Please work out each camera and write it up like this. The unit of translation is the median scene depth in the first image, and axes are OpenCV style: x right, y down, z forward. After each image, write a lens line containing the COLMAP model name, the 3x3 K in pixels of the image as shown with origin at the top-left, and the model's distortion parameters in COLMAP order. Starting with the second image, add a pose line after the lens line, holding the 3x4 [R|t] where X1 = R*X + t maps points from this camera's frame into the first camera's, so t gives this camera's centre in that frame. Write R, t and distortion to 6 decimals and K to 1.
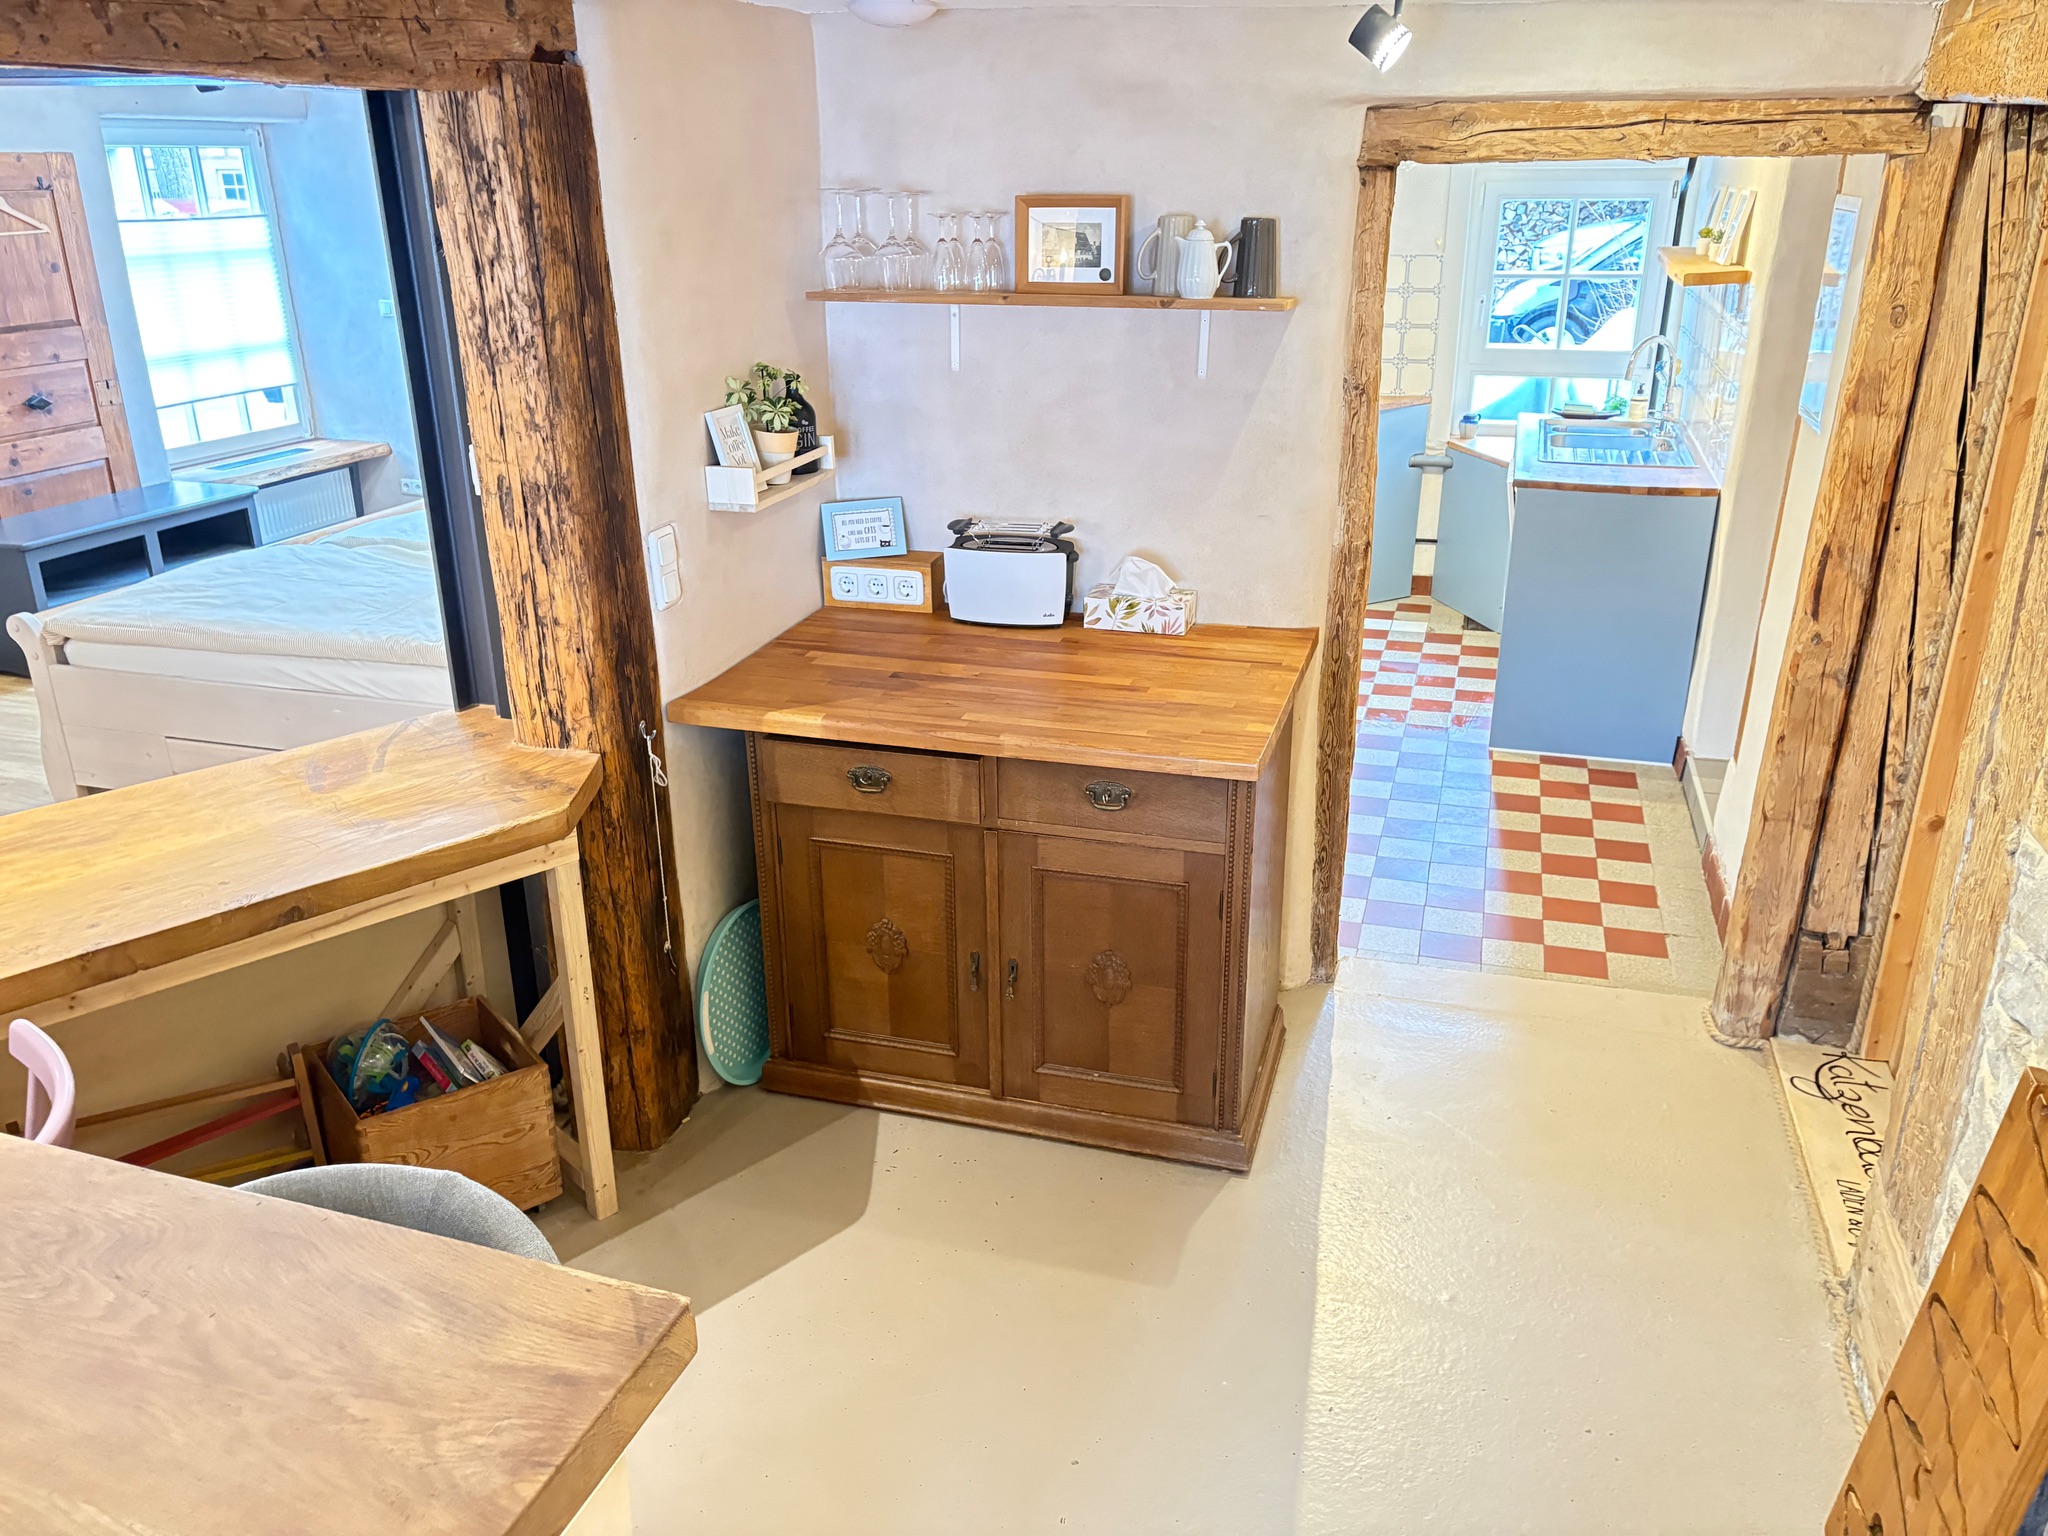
lens RADIAL K [[1533.4, 0, 1024.0], [0, 1533.4, 768.0], [0, 0, 1]] dist [0.068247, -0.083105]
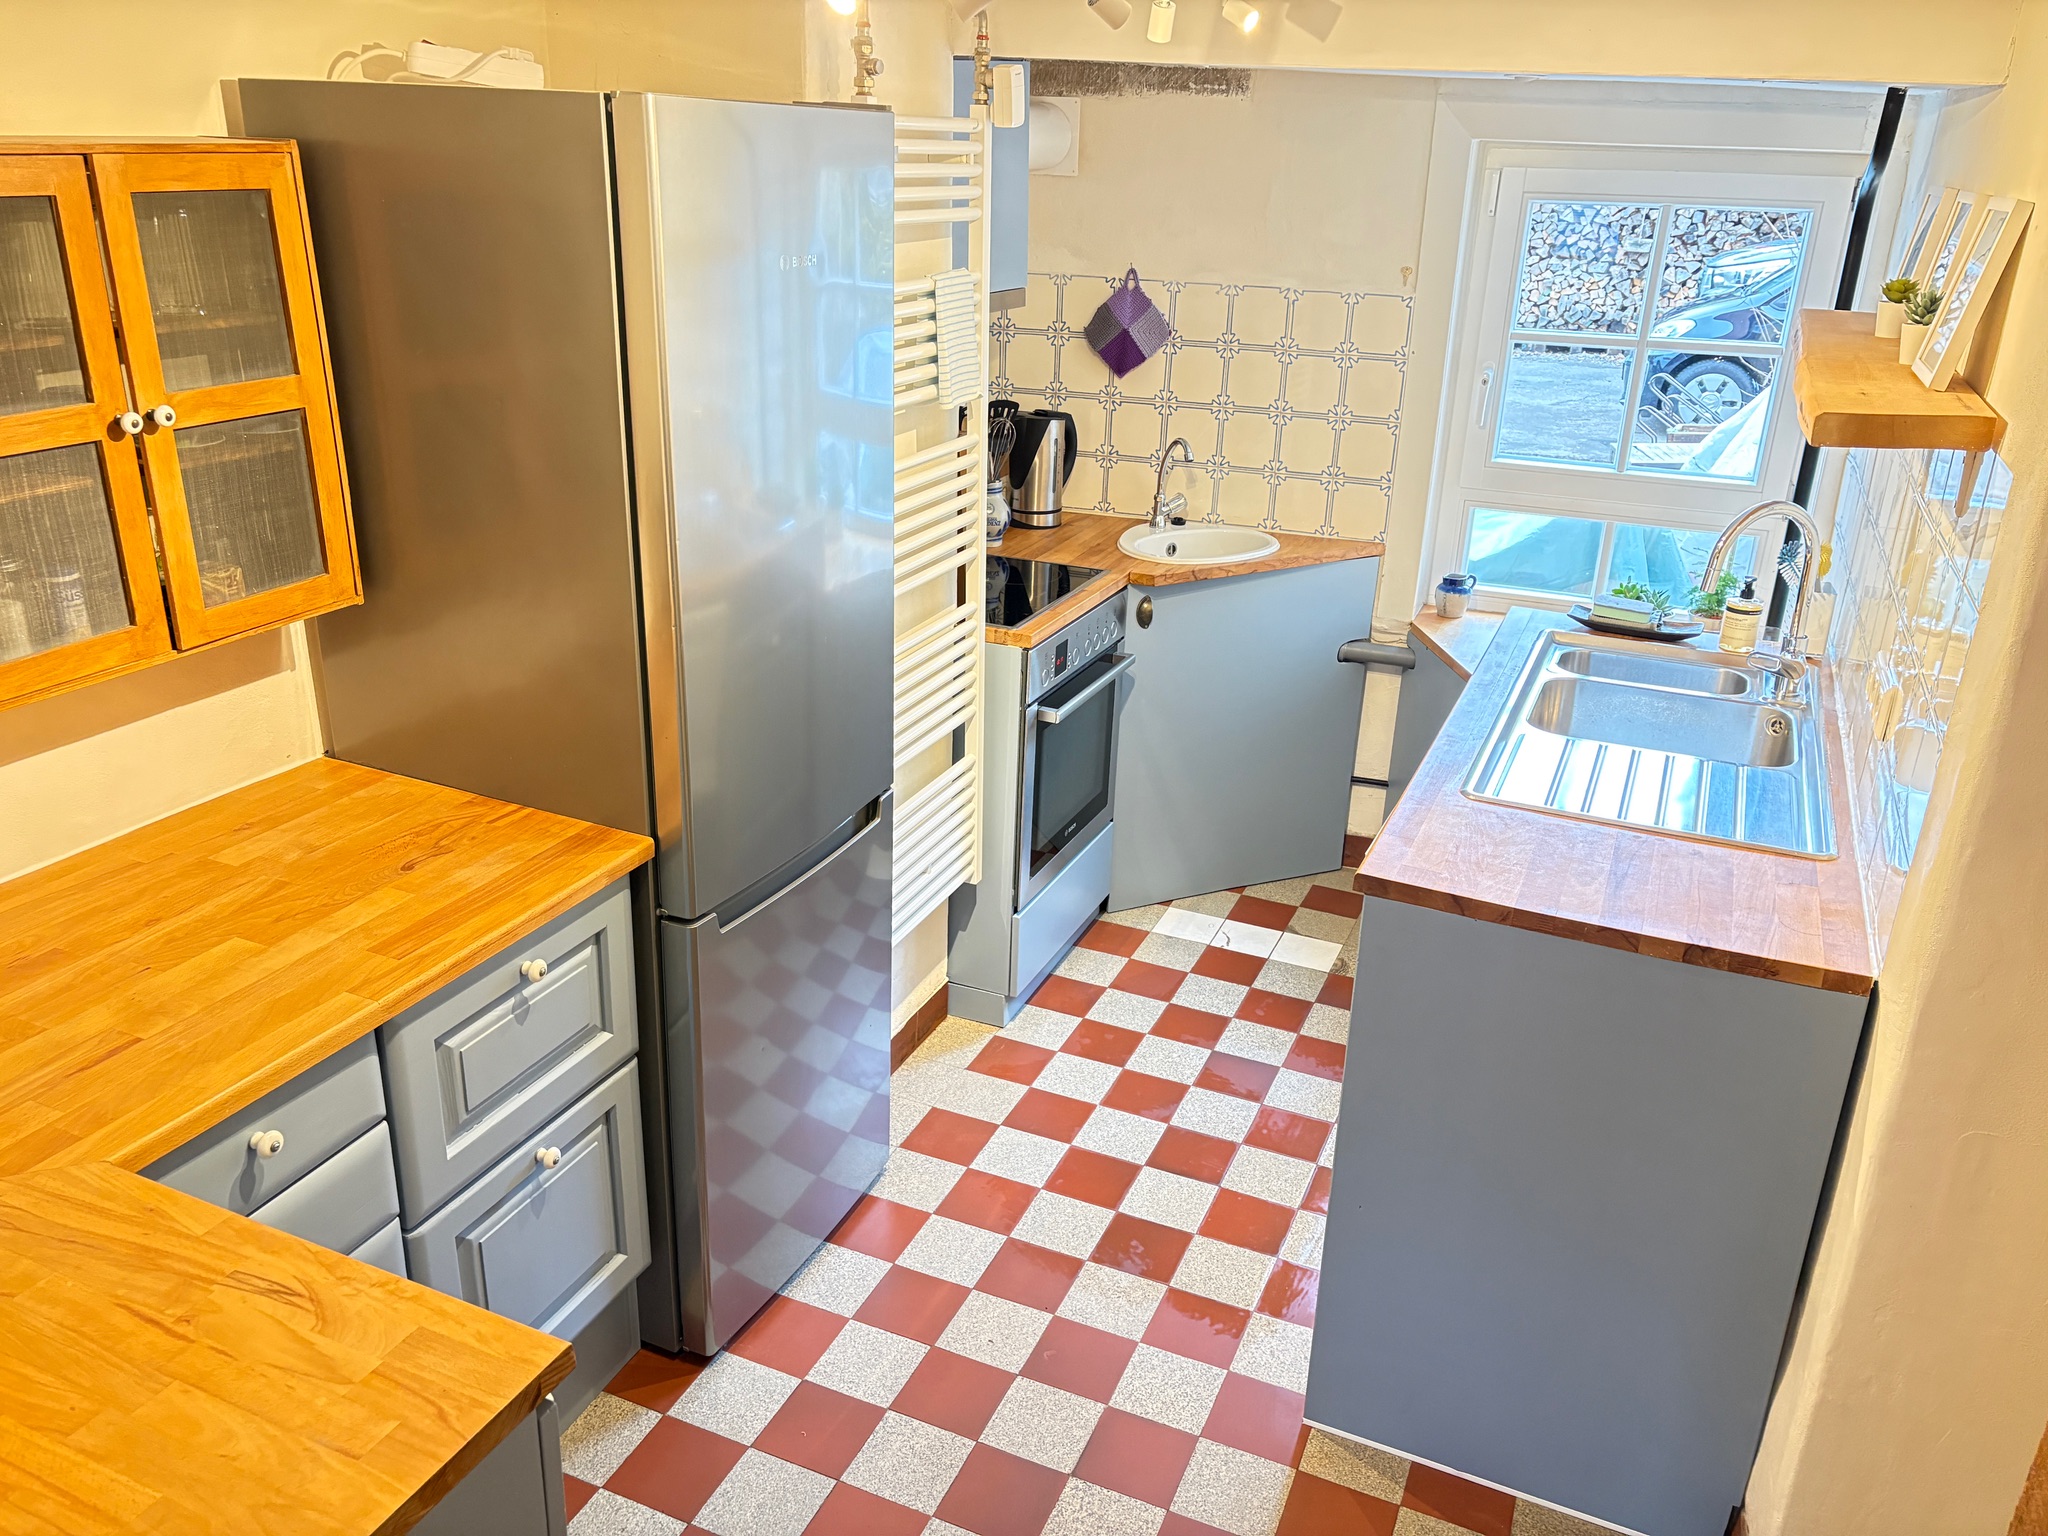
lens RADIAL K [[1533.4, 0, 1024.0], [0, 1533.4, 768.0], [0, 0, 1]] dist [0.068247, -0.083105]
pose [[0.992440, 0.075843, -0.096496, 0.191435], [-0.074942, 0.997104, 0.012928, -0.154185], [0.097197, -0.005599, 0.995249, 0.418475]]
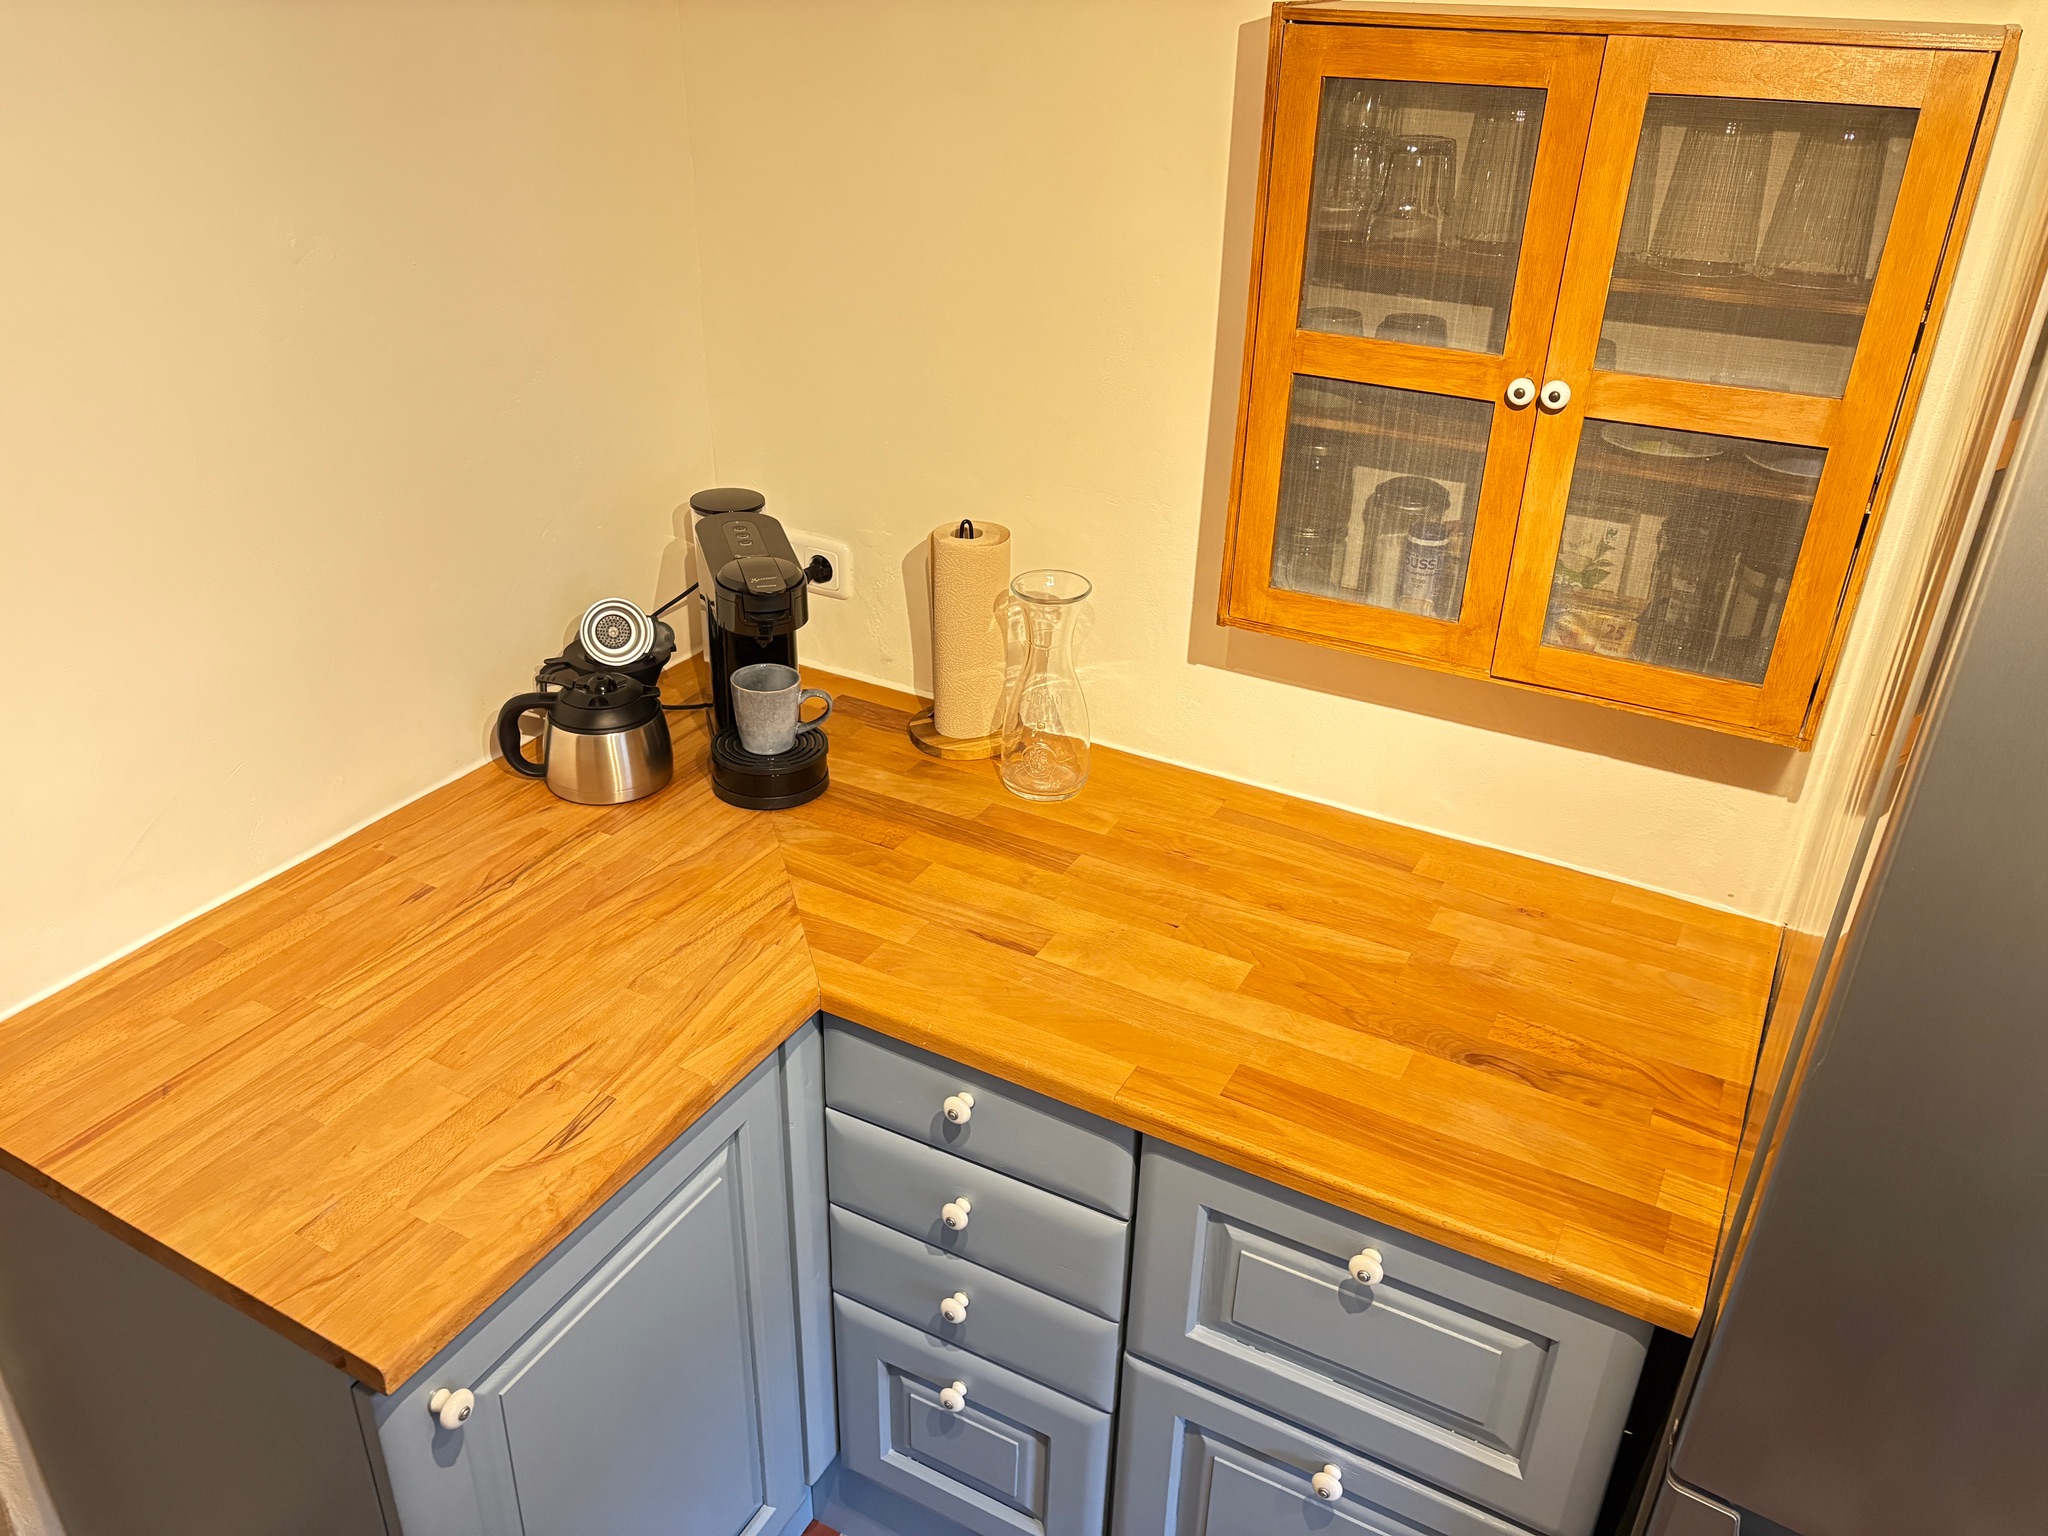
lens RADIAL K [[1533.4, 0, 1024.0], [0, 1533.4, 768.0], [0, 0, 1]] dist [0.068247, -0.083105]
pose [[-0.192419, 0.457282, -0.868256, 0.230135], [-0.378180, 0.781891, 0.495607, -0.246074], [0.905514, 0.423721, 0.022484, 0.649596]]
